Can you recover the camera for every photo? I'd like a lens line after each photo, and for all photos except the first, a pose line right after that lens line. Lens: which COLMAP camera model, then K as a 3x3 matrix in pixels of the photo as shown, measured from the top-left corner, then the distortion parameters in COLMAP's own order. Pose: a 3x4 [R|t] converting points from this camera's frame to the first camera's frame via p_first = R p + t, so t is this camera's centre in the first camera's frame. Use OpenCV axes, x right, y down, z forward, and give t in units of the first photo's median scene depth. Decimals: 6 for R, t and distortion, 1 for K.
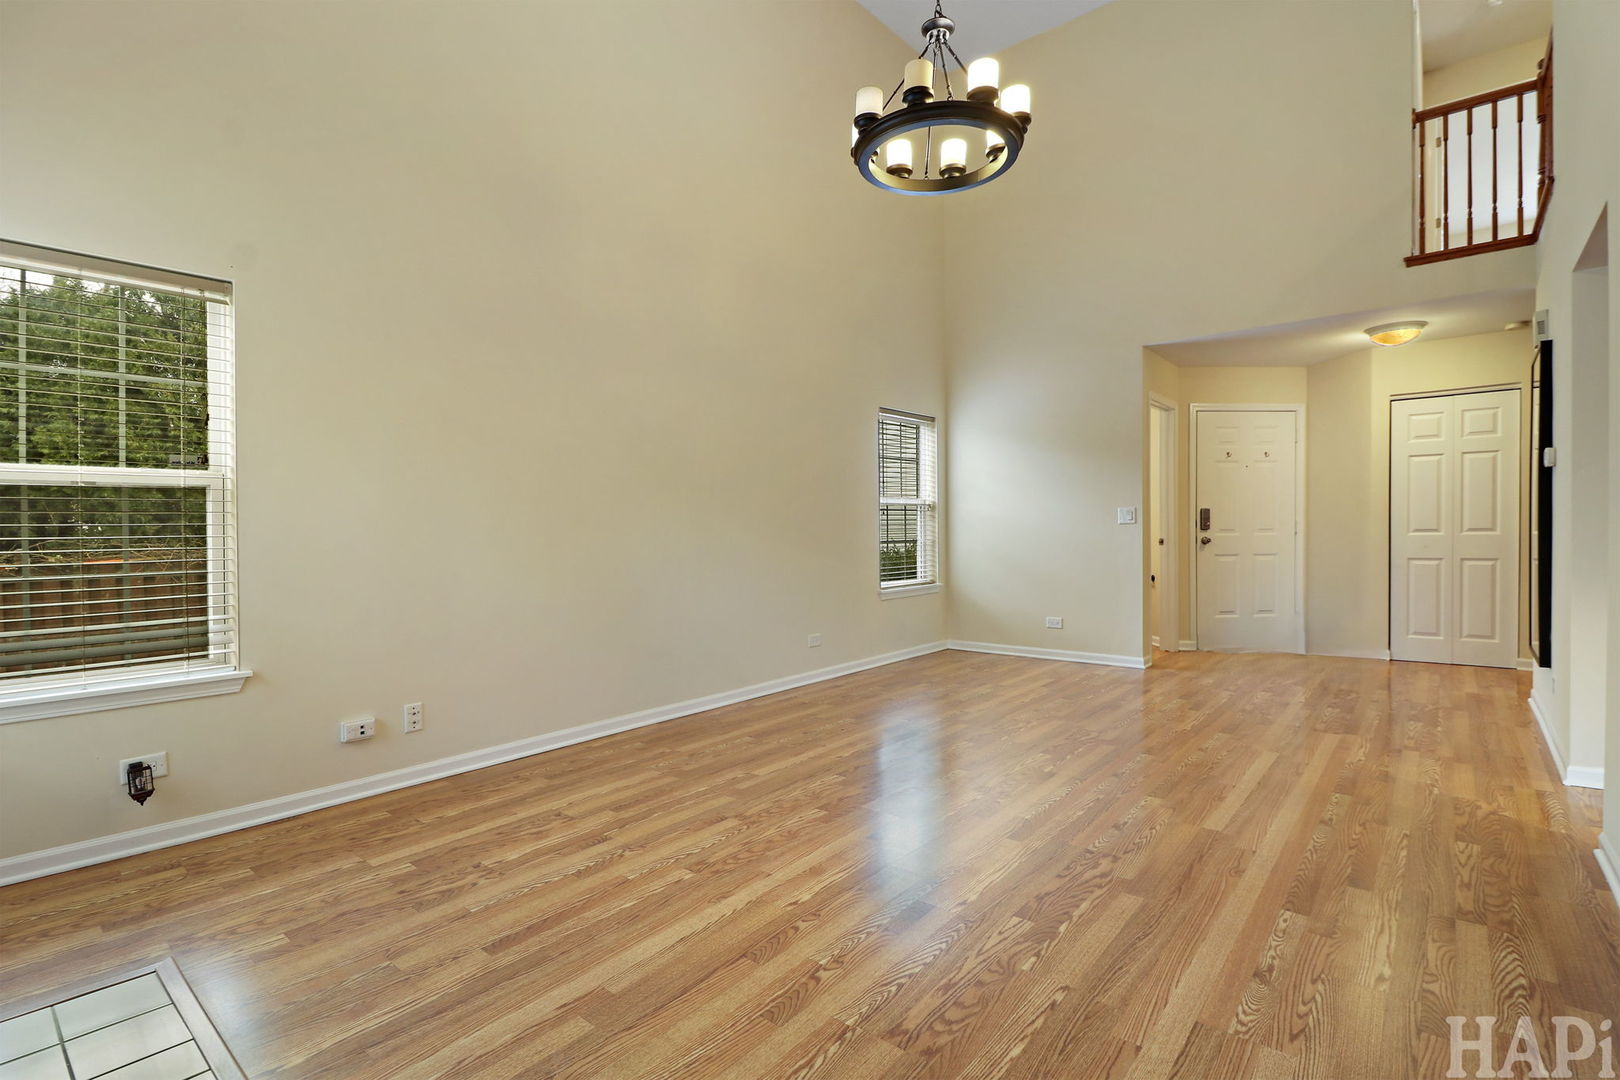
lens RADIAL K [[763.3, 0, 809.7], [0, 763.3, 535.4], [0, 0, 1]] dist [-0.006483, -0.001471]
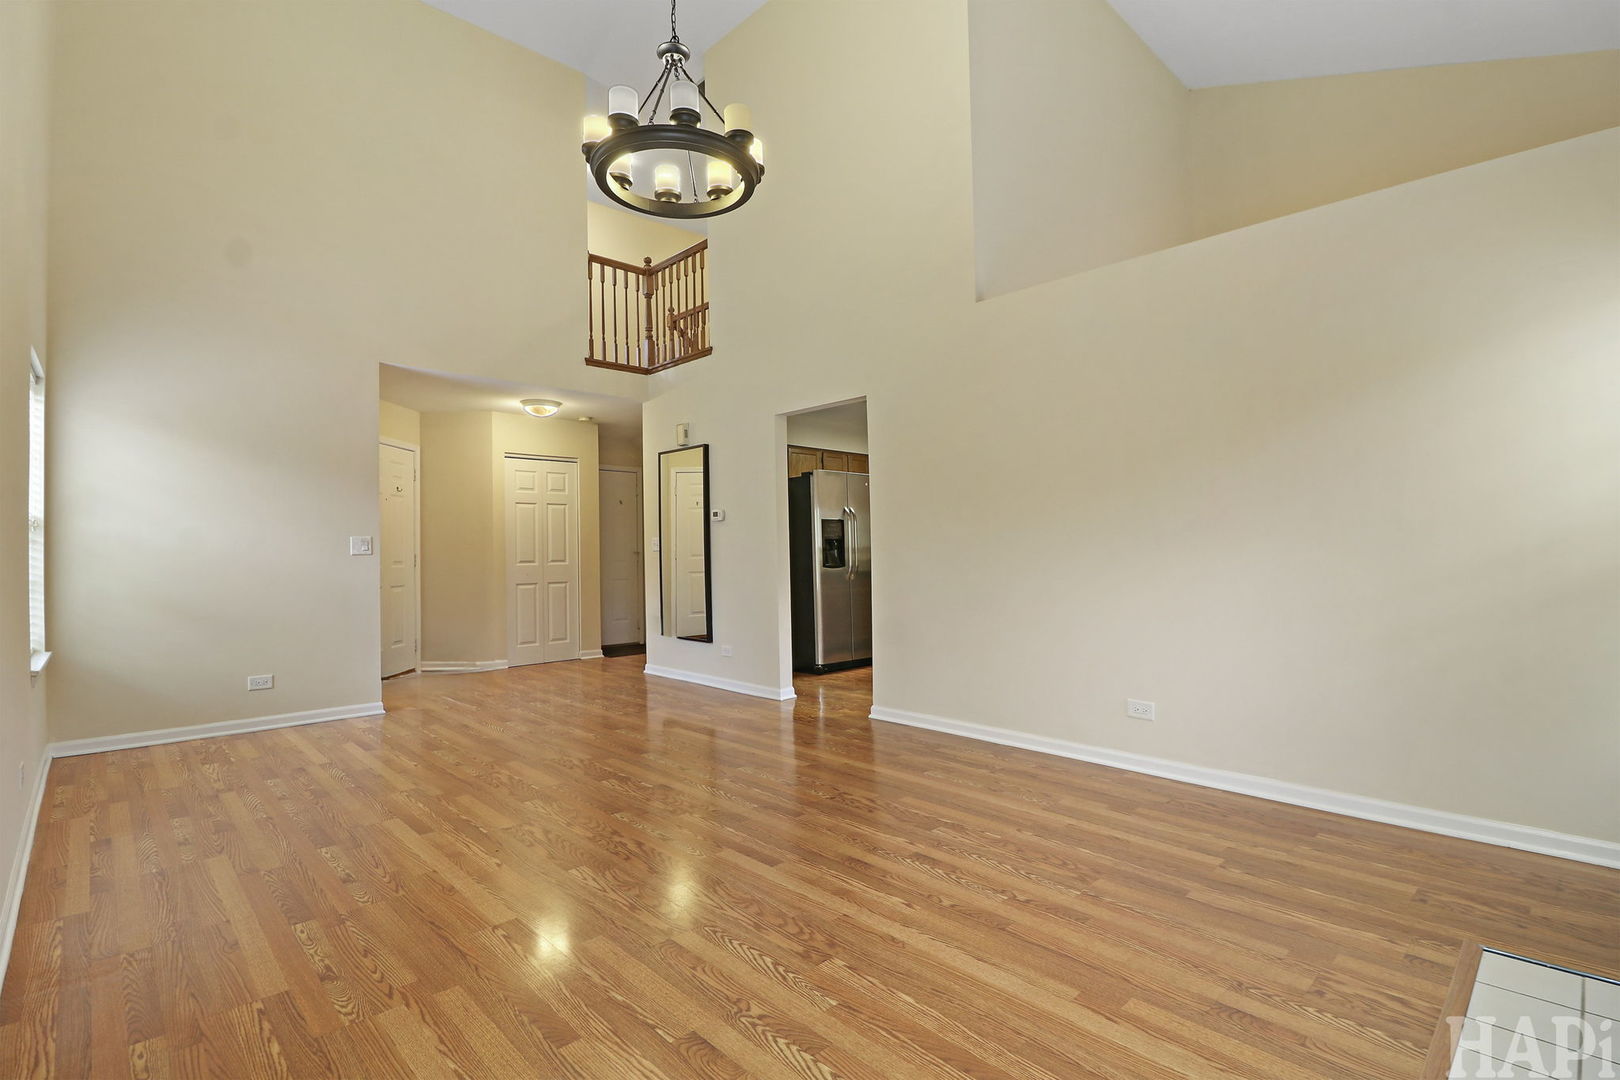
lens RADIAL K [[763.3, 0, 810.6], [0, 763.3, 546.3], [0, 0, 1]] dist [-0.006483, -0.001471]
pose [[0.106096, 0.018495, 0.994184, -0.909799], [0.017652, 0.999634, -0.020480, 0.005268], [-0.994199, 0.019722, 0.105731, 0.844361]]
